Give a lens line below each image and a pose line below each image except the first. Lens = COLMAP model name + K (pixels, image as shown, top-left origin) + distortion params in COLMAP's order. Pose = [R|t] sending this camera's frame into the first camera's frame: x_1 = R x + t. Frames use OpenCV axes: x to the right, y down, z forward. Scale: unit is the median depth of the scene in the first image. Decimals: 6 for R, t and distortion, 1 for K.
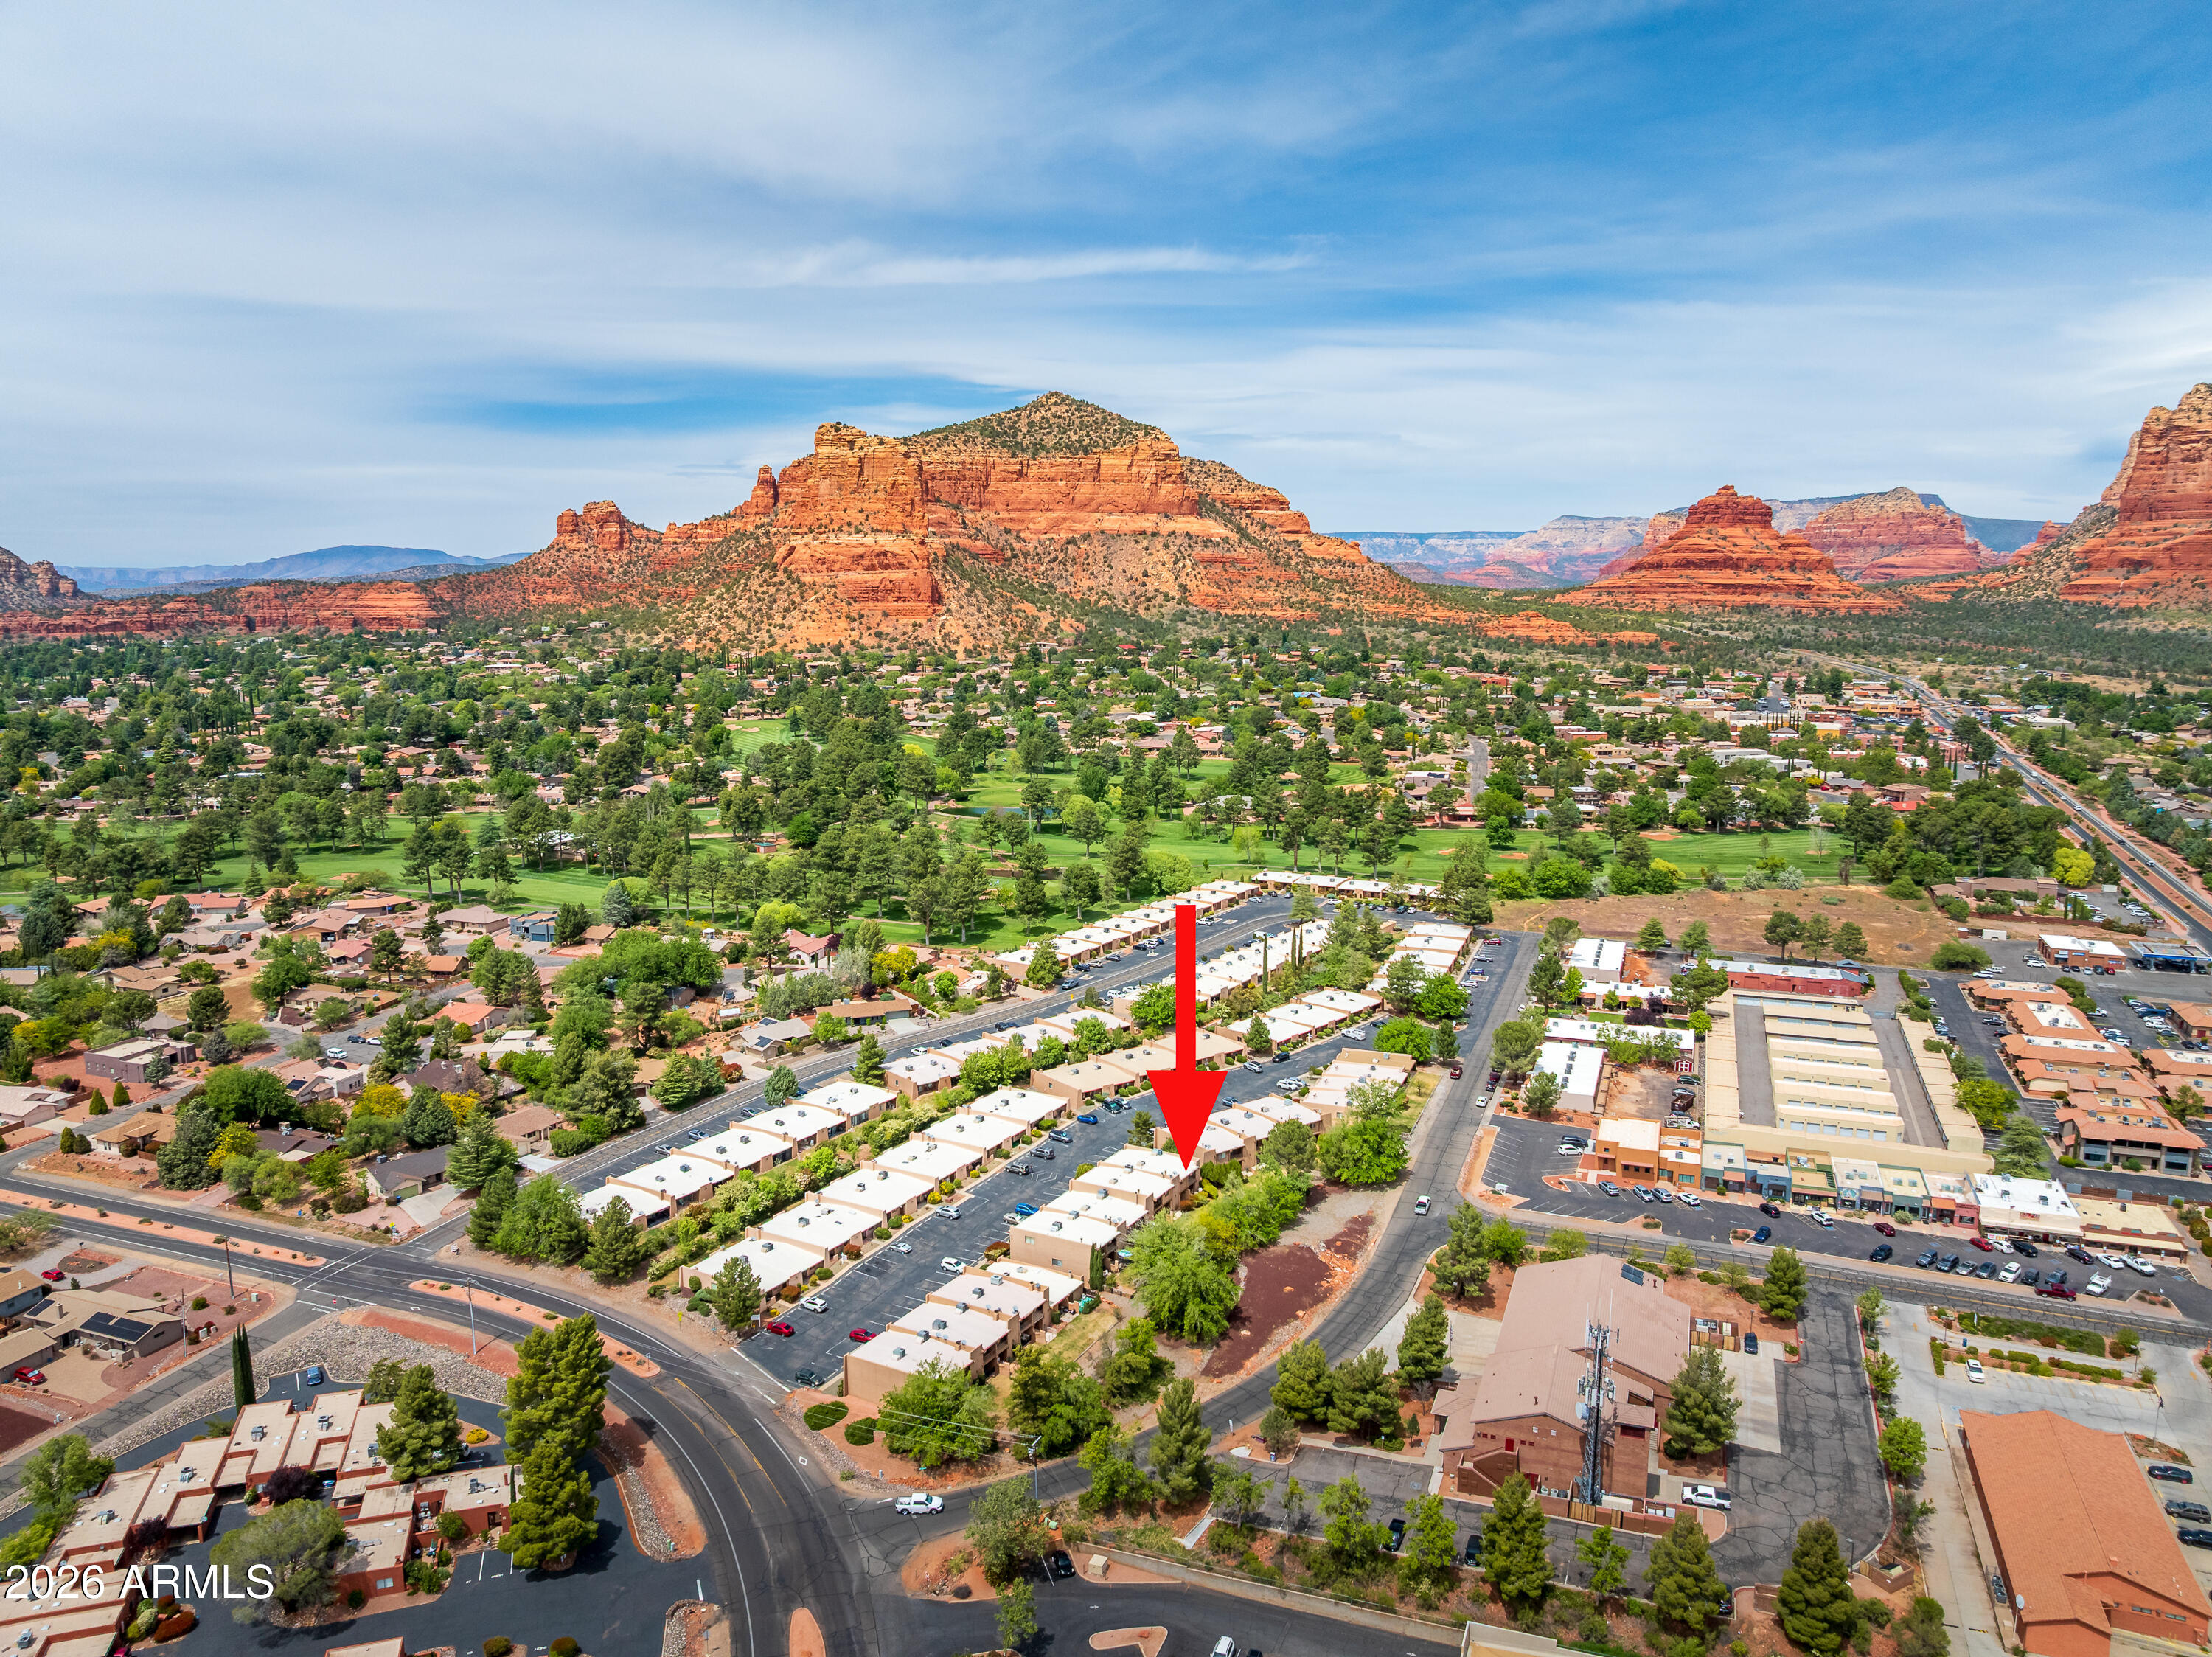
lens RADIAL K [[1544.2, 0, 1113.9], [0, 1544.2, 831.6], [0, 0, 1]] dist [-0.041378, 0.004023]
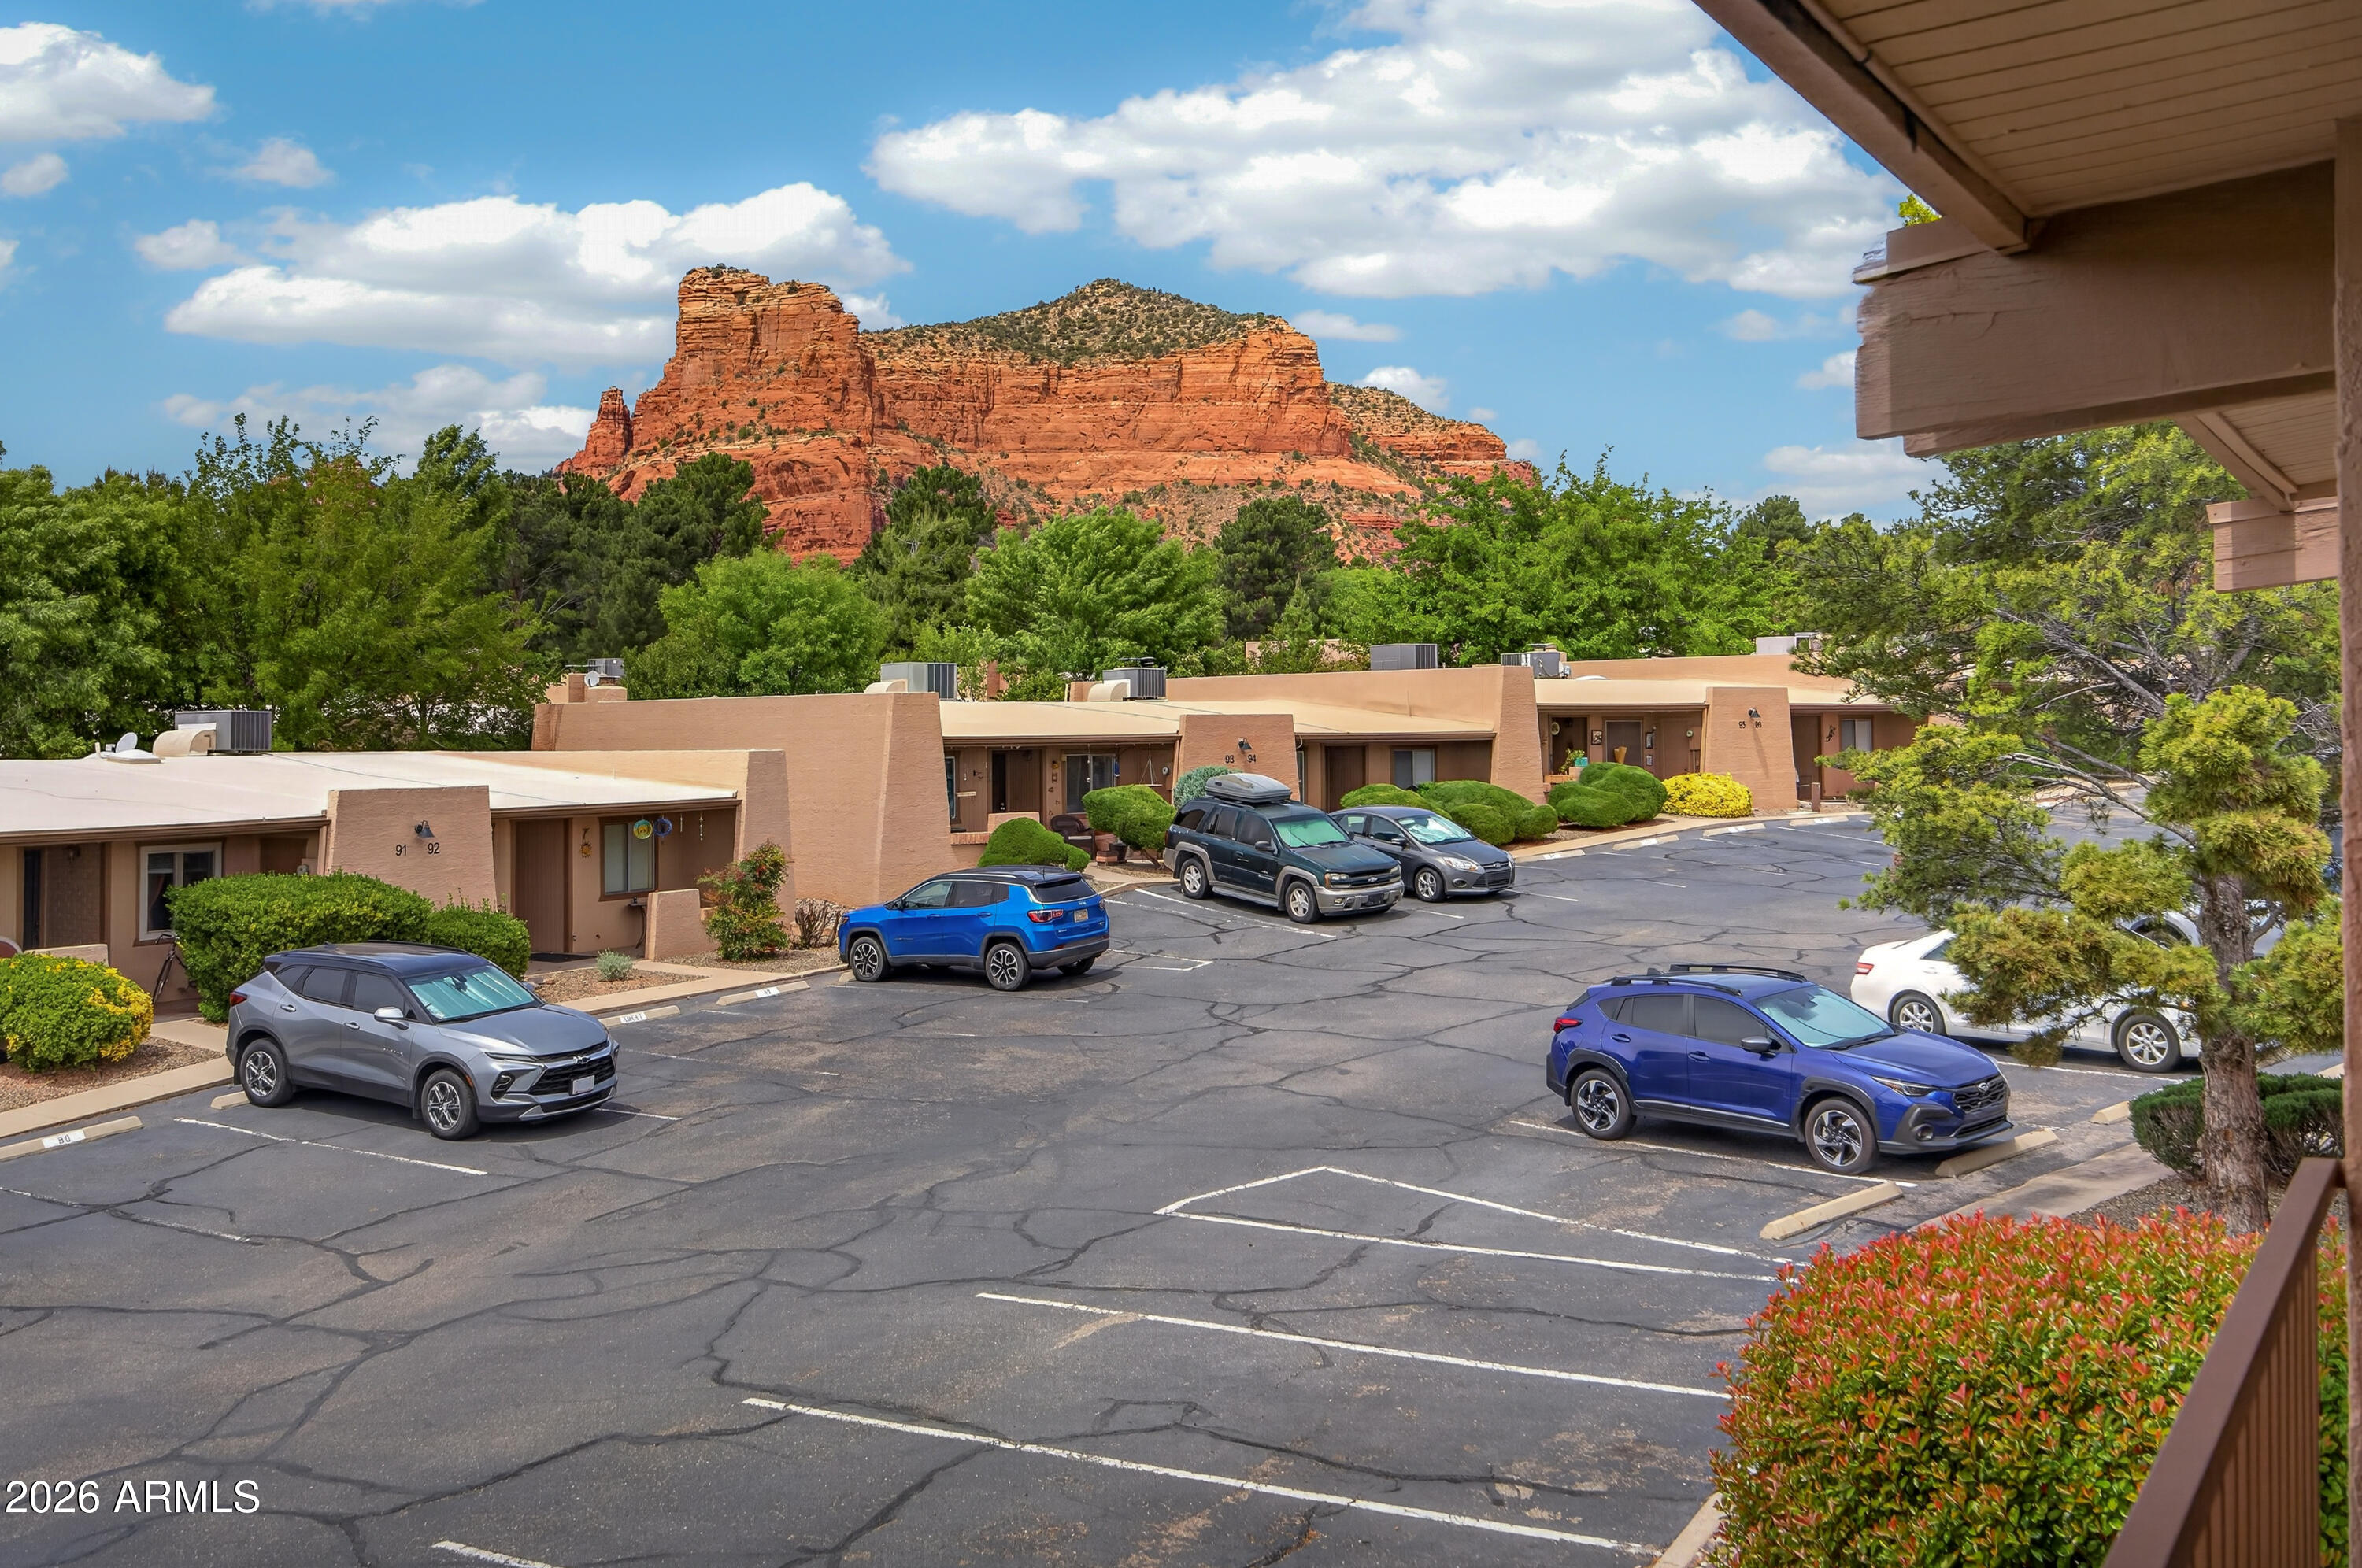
lens RADIAL K [[2335.6, 0, 1178.0], [0, 2335.6, 666.8], [0, 0, 1]] dist [0.005544, 0.000000]
pose [[0.999909, -0.006850, -0.011611, -0.000837], [0.004606, 0.983051, -0.183272, 0.032842], [0.012669, 0.183202, 0.982994, 0.149694]]
